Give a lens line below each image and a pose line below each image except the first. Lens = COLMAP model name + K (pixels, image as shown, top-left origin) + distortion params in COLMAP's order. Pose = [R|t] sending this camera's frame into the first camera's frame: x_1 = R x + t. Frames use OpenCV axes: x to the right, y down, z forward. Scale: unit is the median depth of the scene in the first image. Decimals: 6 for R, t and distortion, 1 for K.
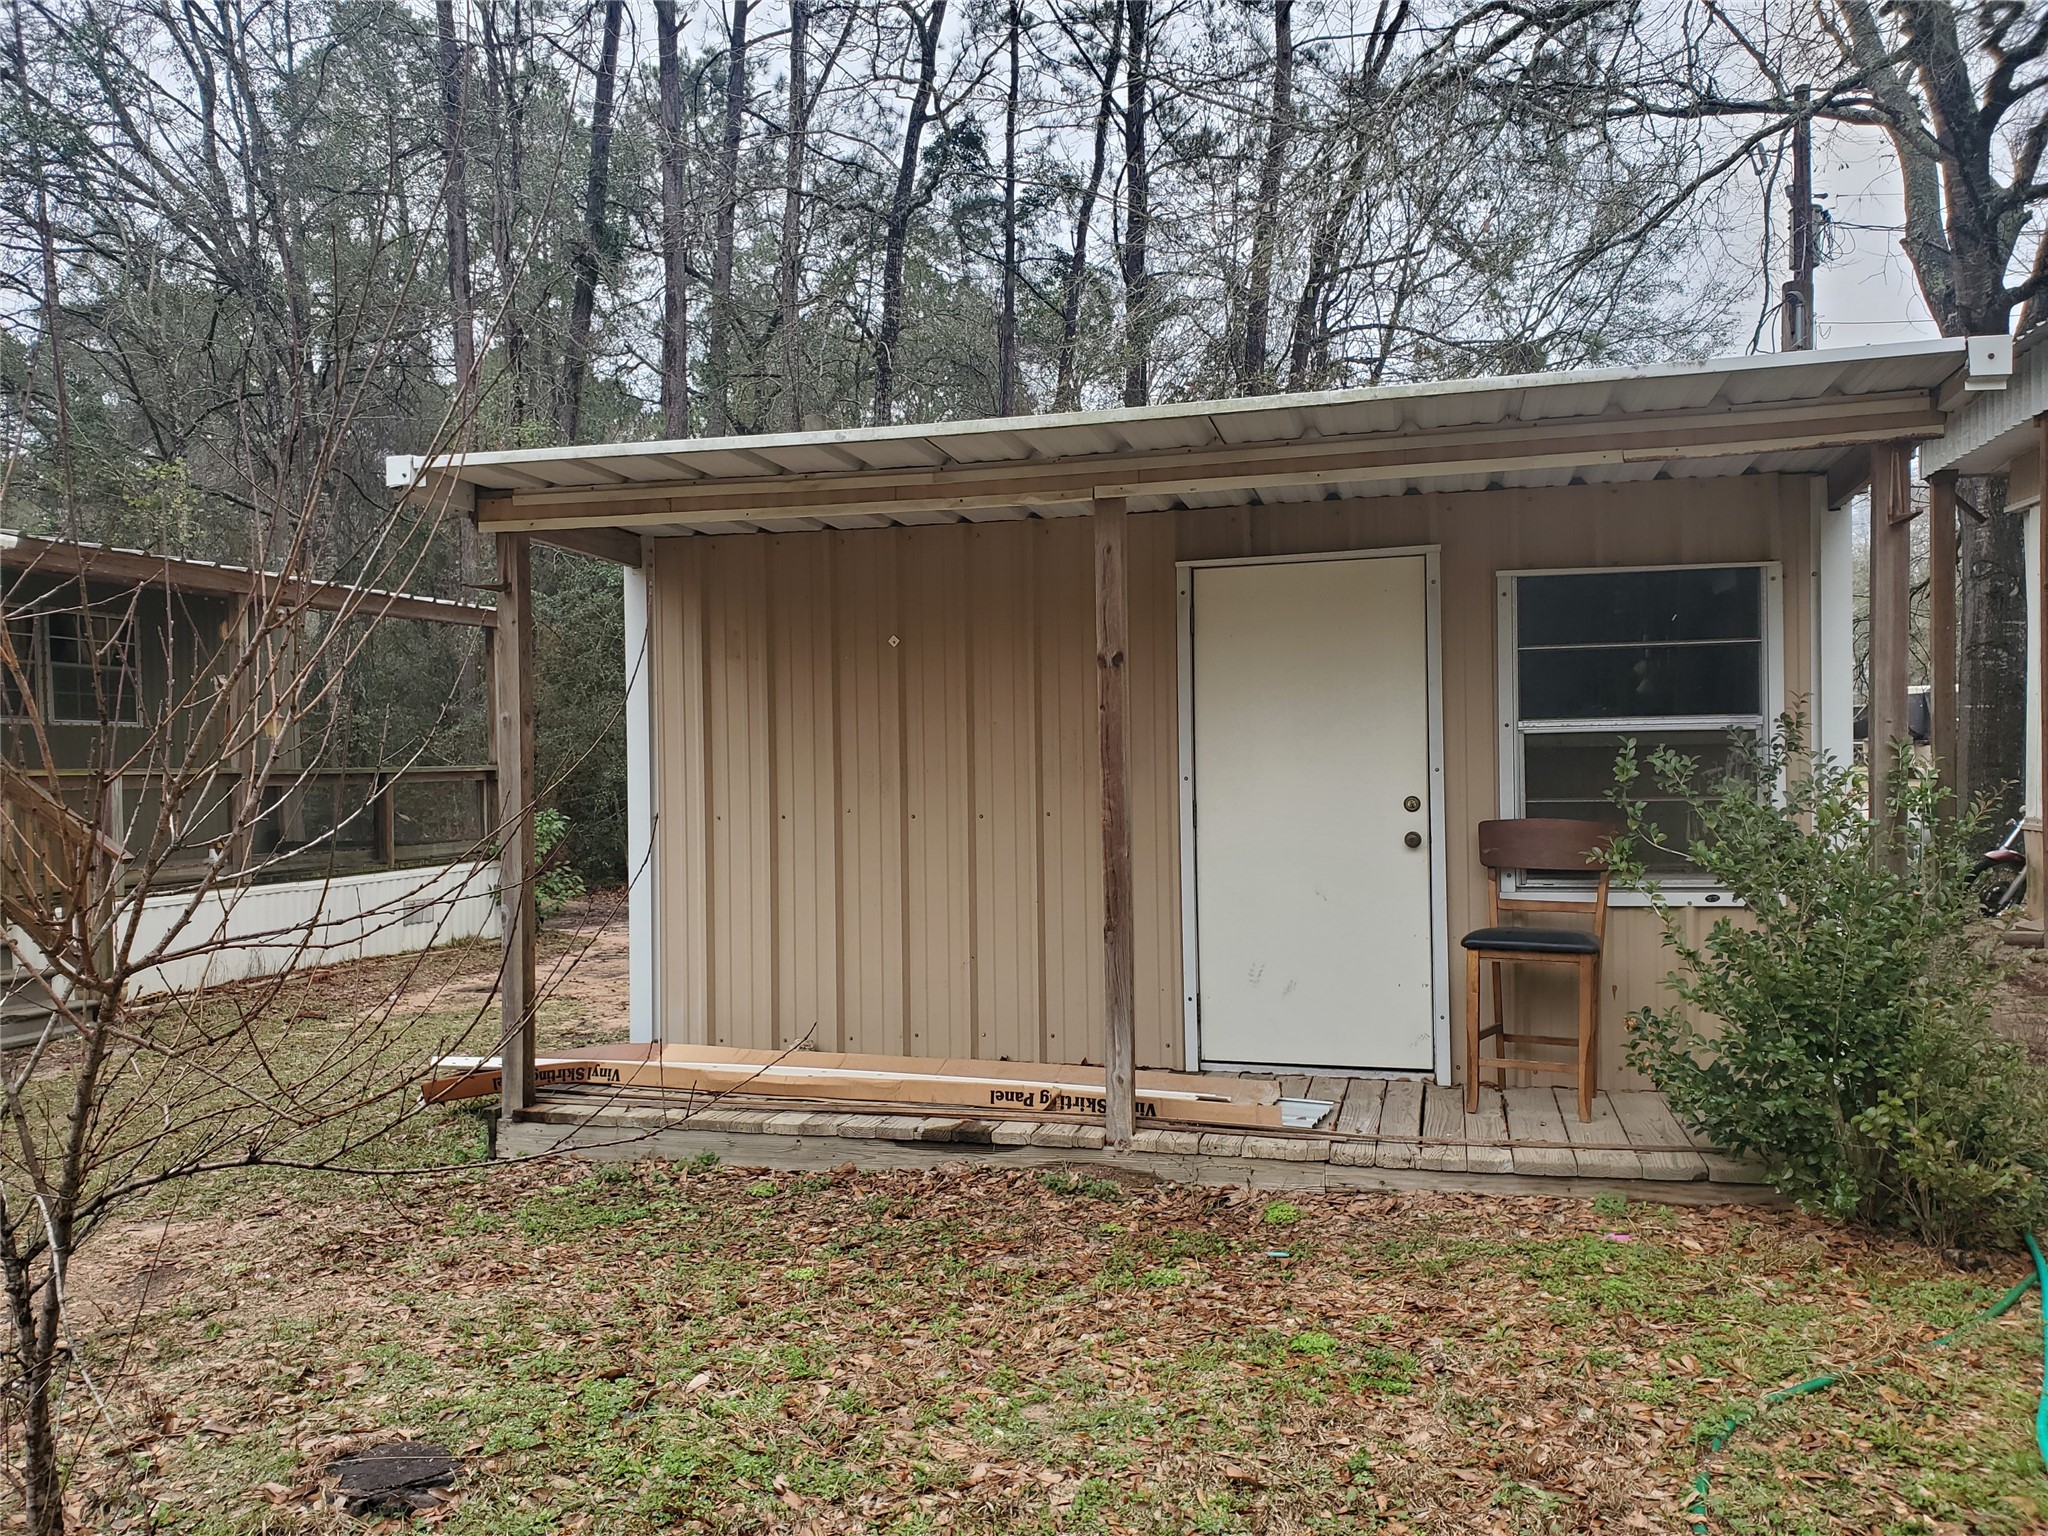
lens RADIAL K [[1592.8, 0, 985.5], [0, 1592.8, 768.1], [0, 0, 1]] dist [0.120380, -0.076360]
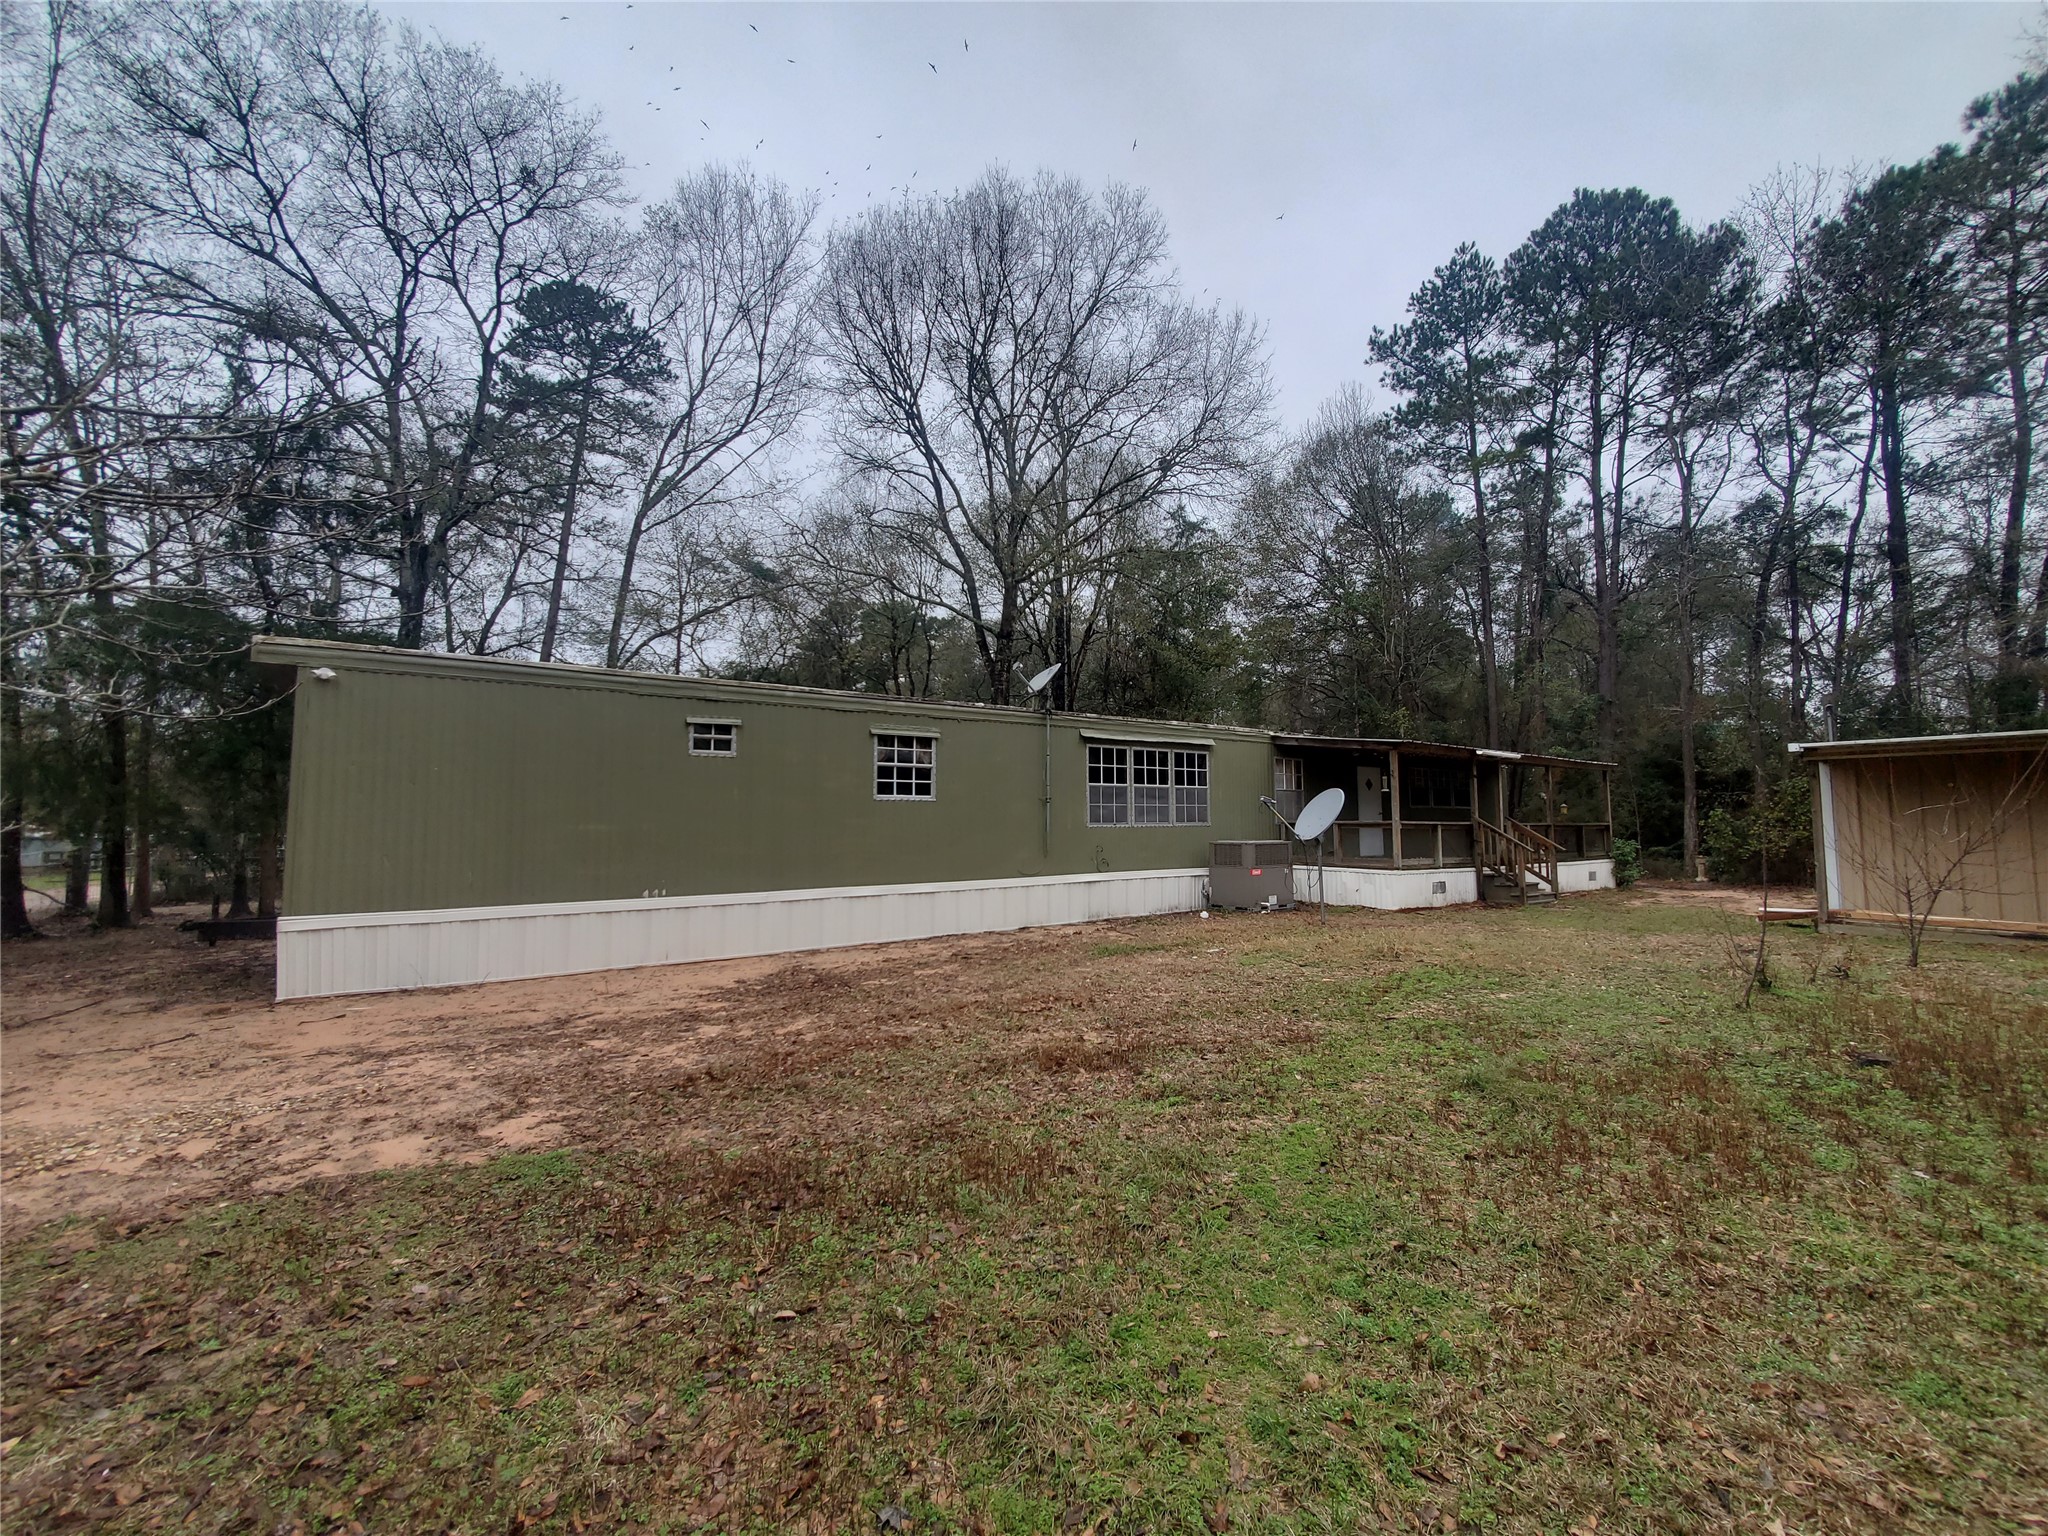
lens RADIAL K [[802.1, 0, 1028.3], [0, 802.1, 764.7], [0, 0, 1]] dist [0.000692, -0.000674]
pose [[0.773983, -0.032958, -0.632348, -0.508825], [-0.015835, 0.997325, -0.071363, 0.021802], [0.633008, 0.065247, 0.771390, -1.474575]]
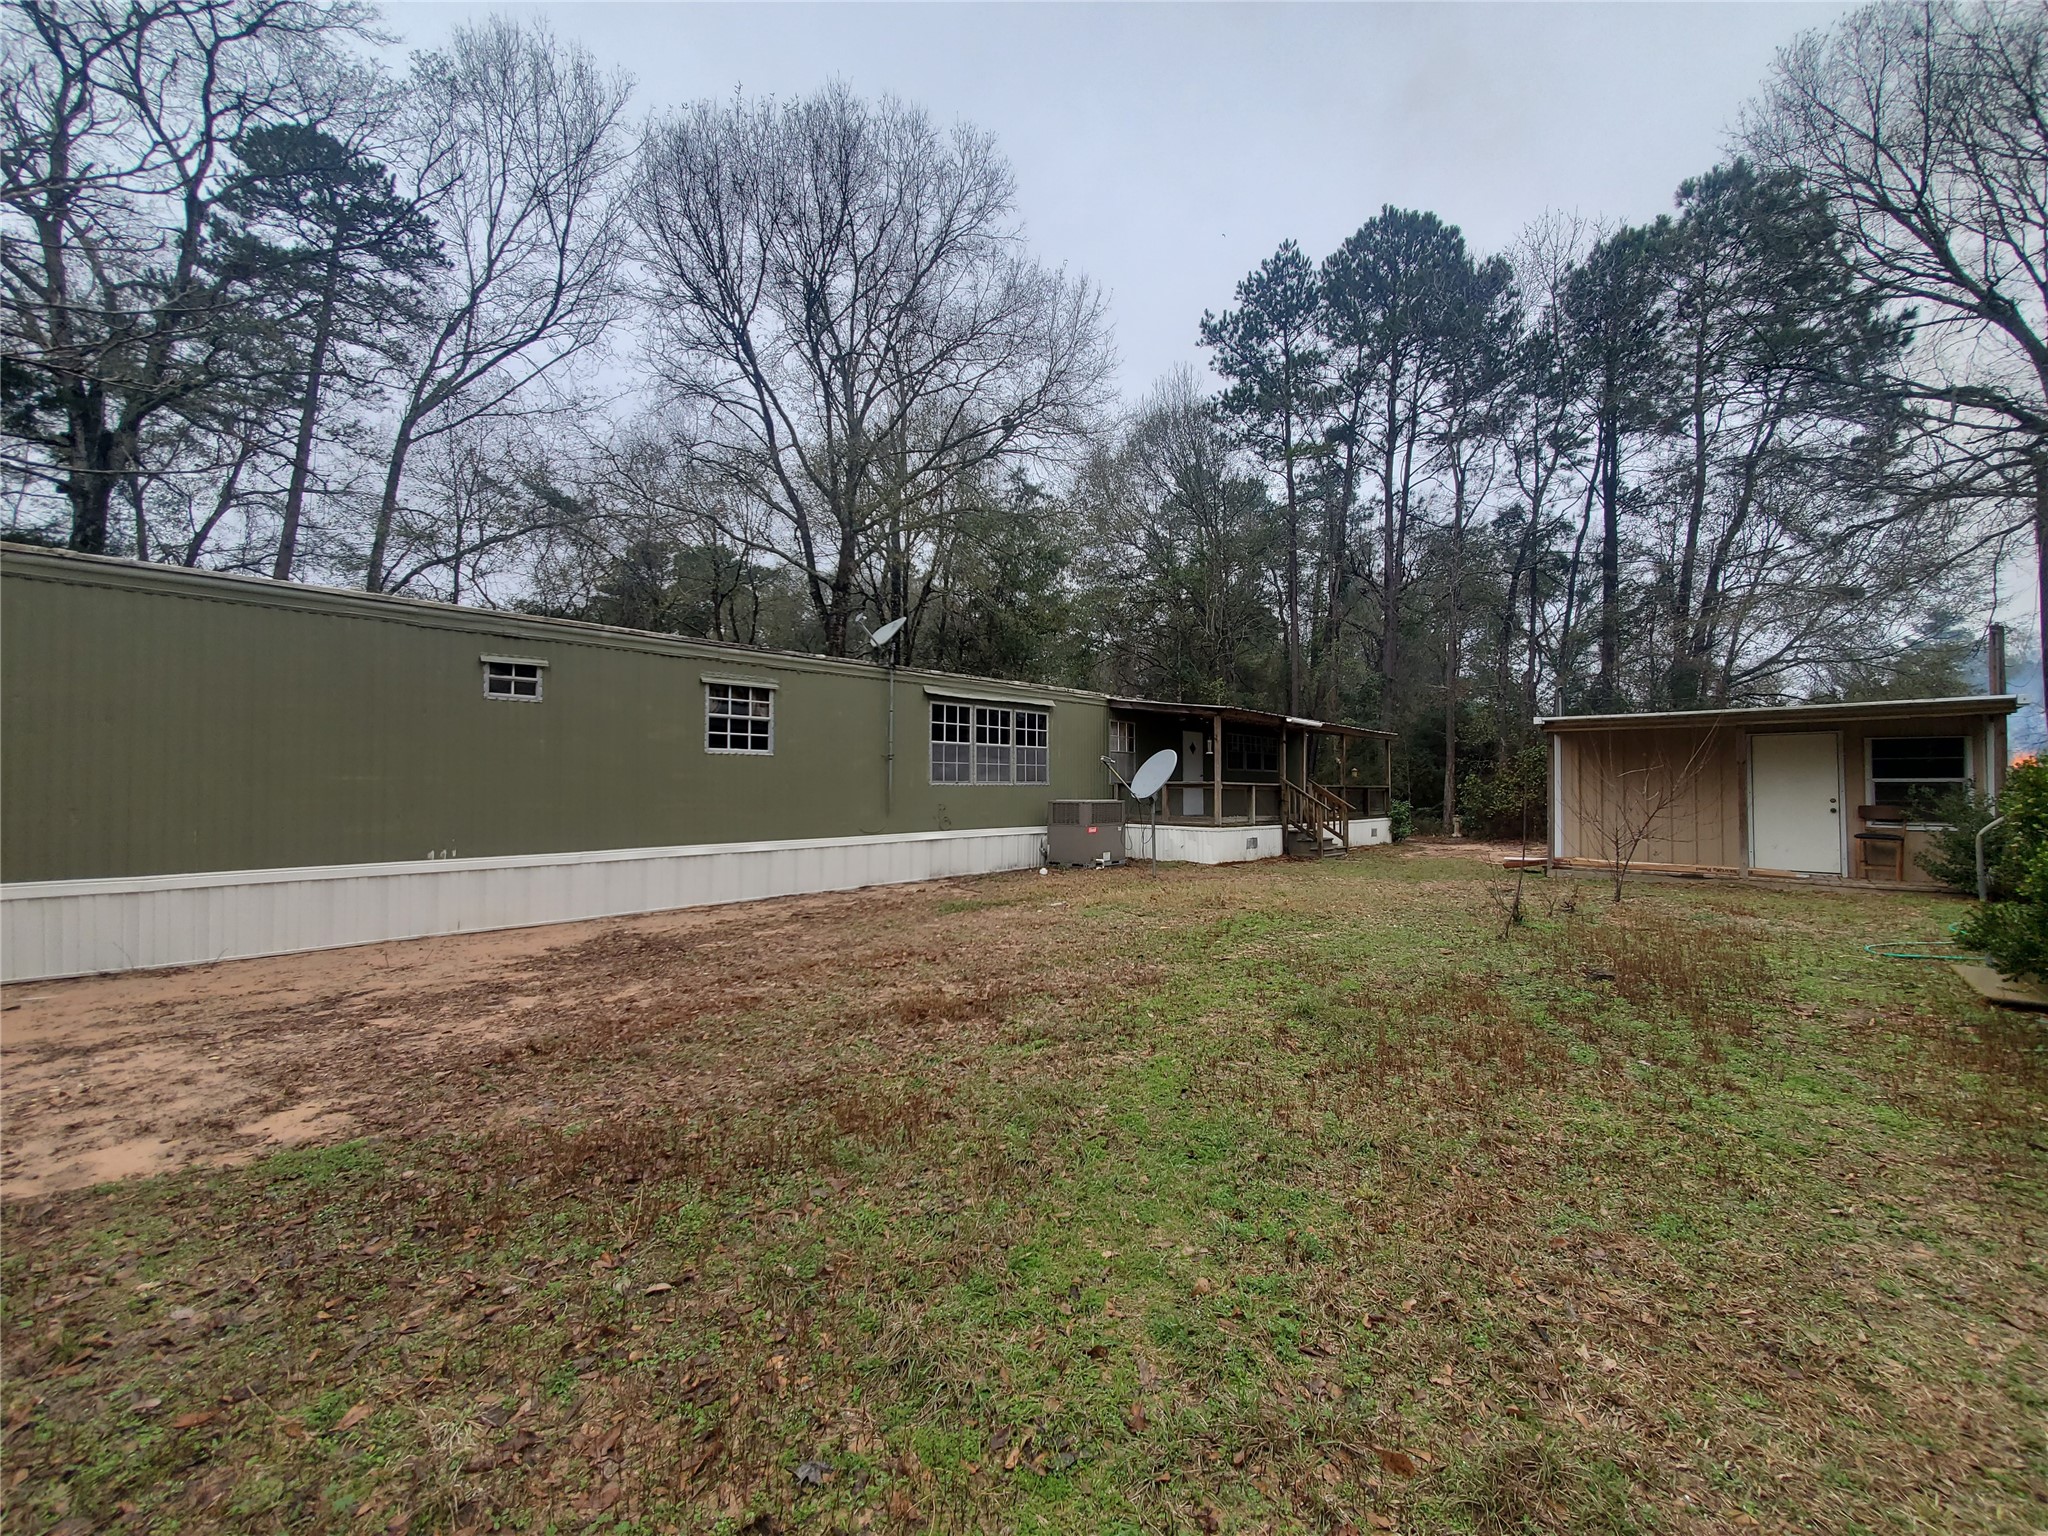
lens RADIAL K [[802.6, 0, 1029.4], [0, 802.6, 765.2], [0, 0, 1]] dist [-0.003059, 0.000422]
pose [[0.890402, 0.006575, -0.455128, -0.544588], [-0.021949, 0.999353, -0.028502, 0.034067], [0.454646, 0.035368, 0.889970, -1.483531]]
